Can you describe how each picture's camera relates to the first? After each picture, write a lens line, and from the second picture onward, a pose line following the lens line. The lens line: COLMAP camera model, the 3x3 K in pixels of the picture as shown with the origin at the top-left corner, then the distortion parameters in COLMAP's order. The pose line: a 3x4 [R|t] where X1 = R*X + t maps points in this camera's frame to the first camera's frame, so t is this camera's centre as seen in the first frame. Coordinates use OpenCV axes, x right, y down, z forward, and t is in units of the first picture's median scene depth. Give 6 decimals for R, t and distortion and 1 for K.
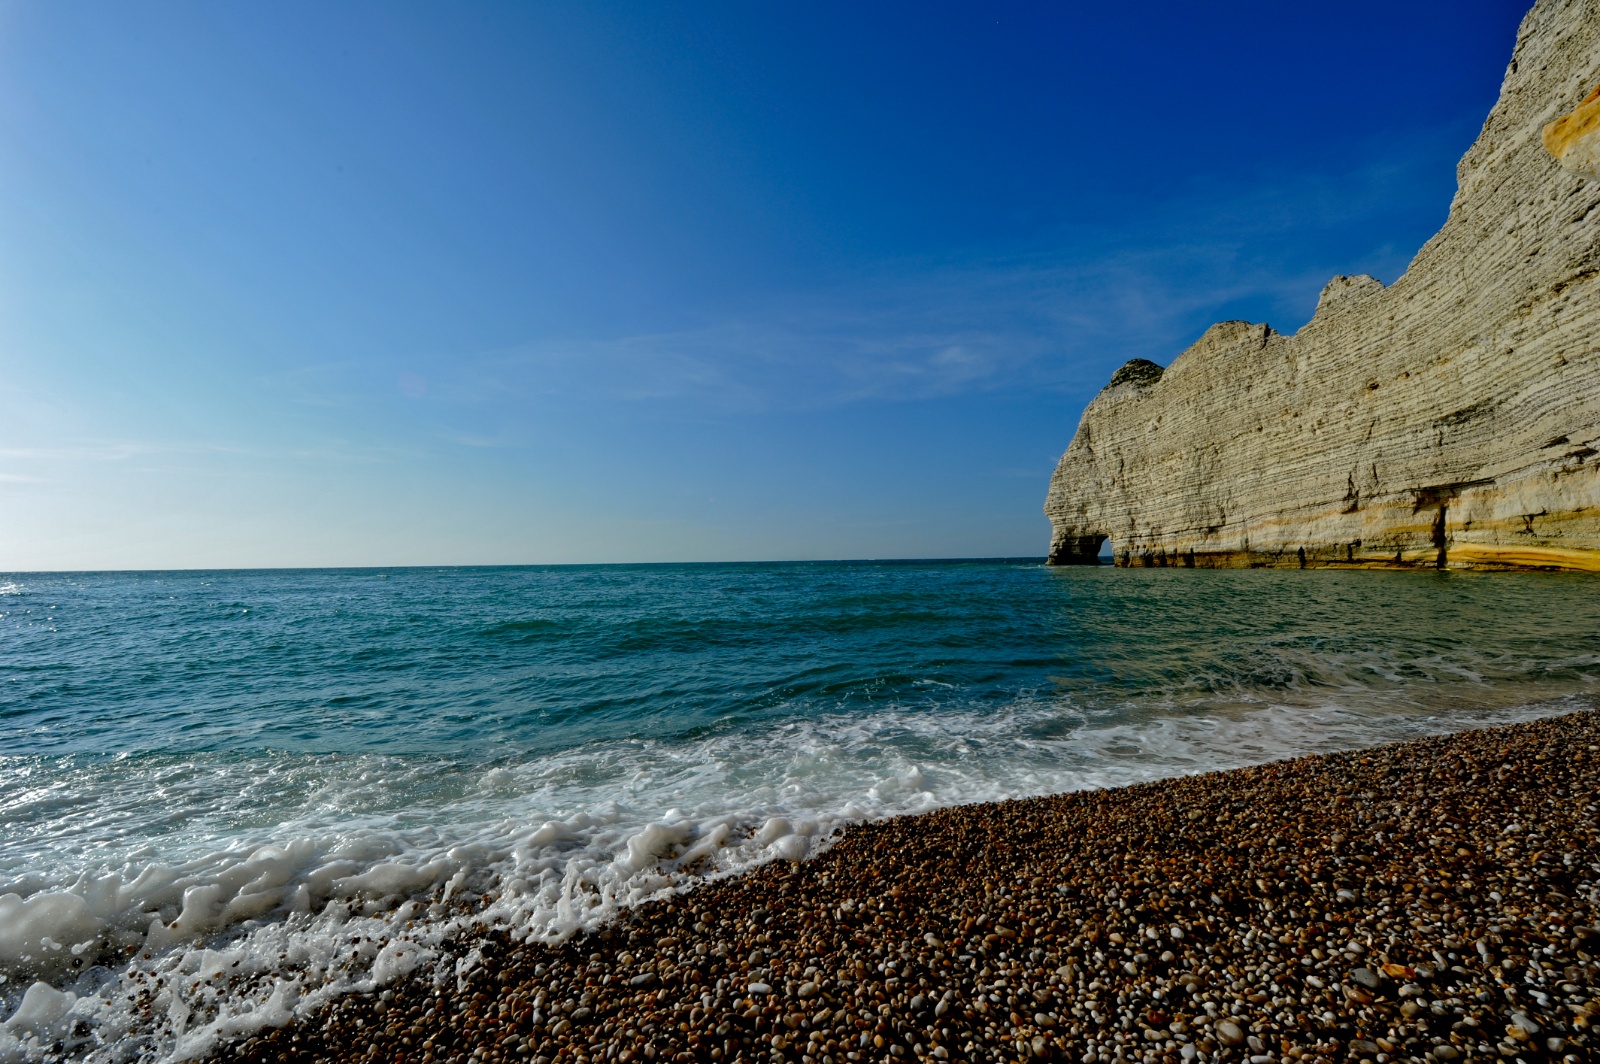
lens RADIAL K [[635.2, 0, 799.4], [0, 635.2, 540.5], [0, 0, 1]] dist [-0.013359, -0.000274]
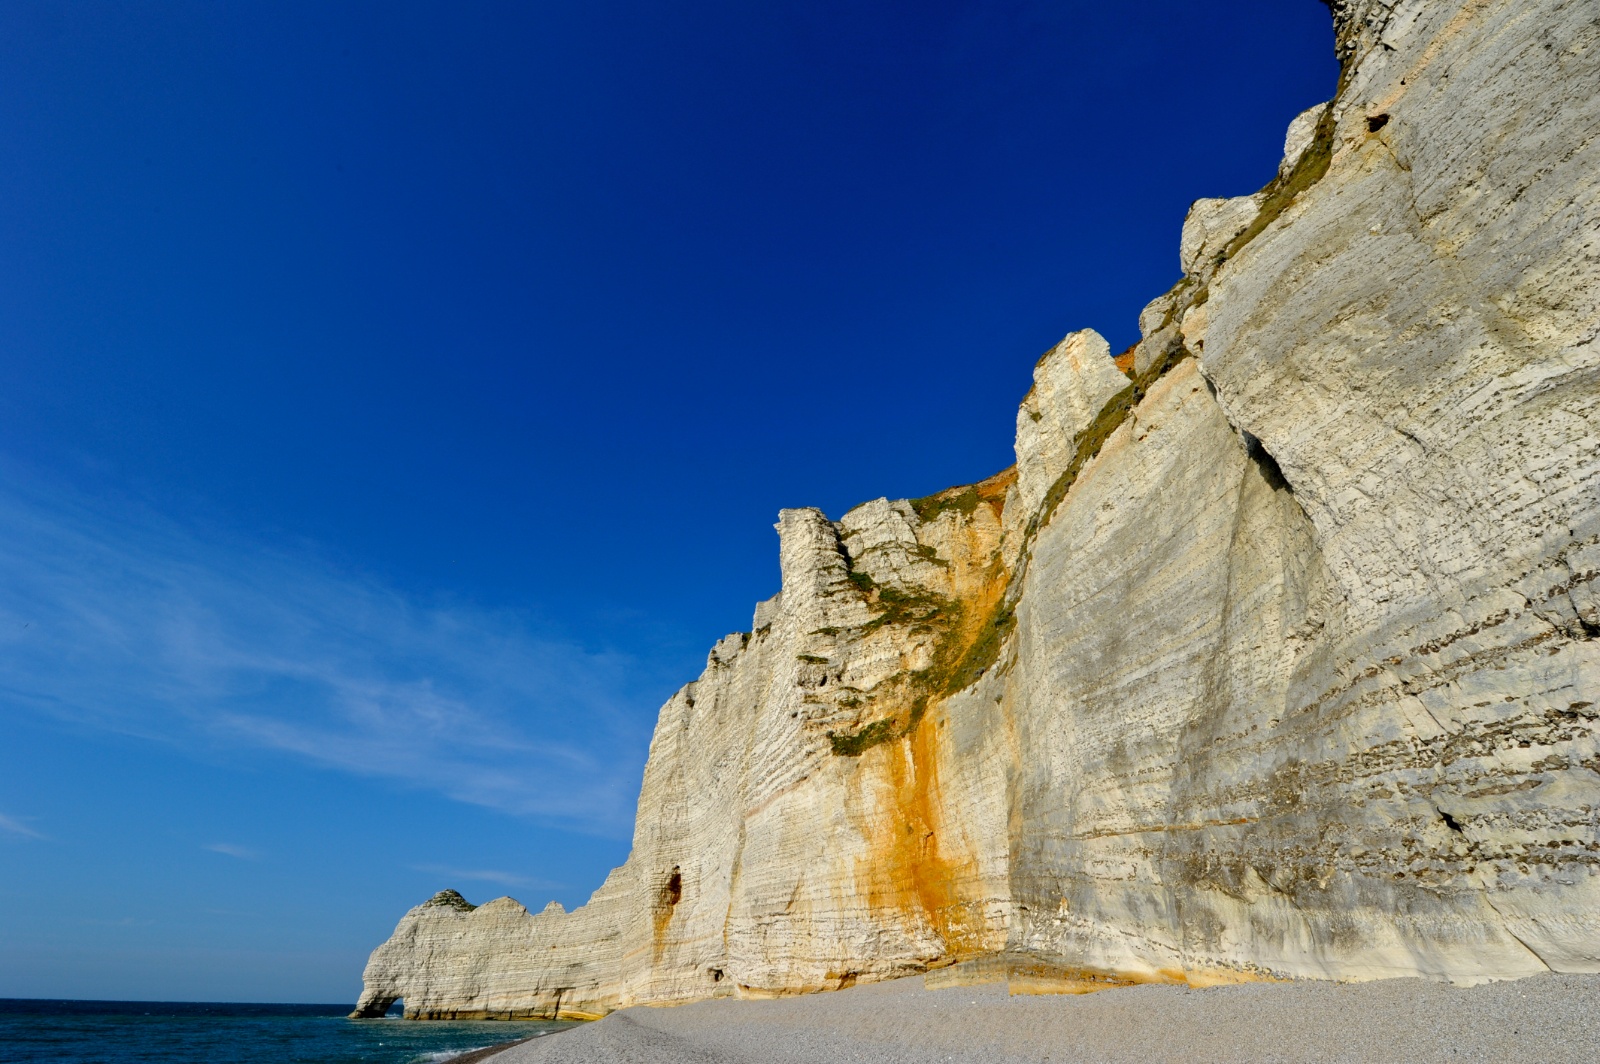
lens RADIAL K [[635.2, 0, 803.2], [0, 635.2, 532.0], [0, 0, 1]] dist [-0.013359, -0.000274]
pose [[0.298636, 0.579008, 0.758661, -1.583138], [-0.026708, 0.799695, -0.599812, -0.034231], [-0.953993, 0.158863, 0.254282, -0.903754]]
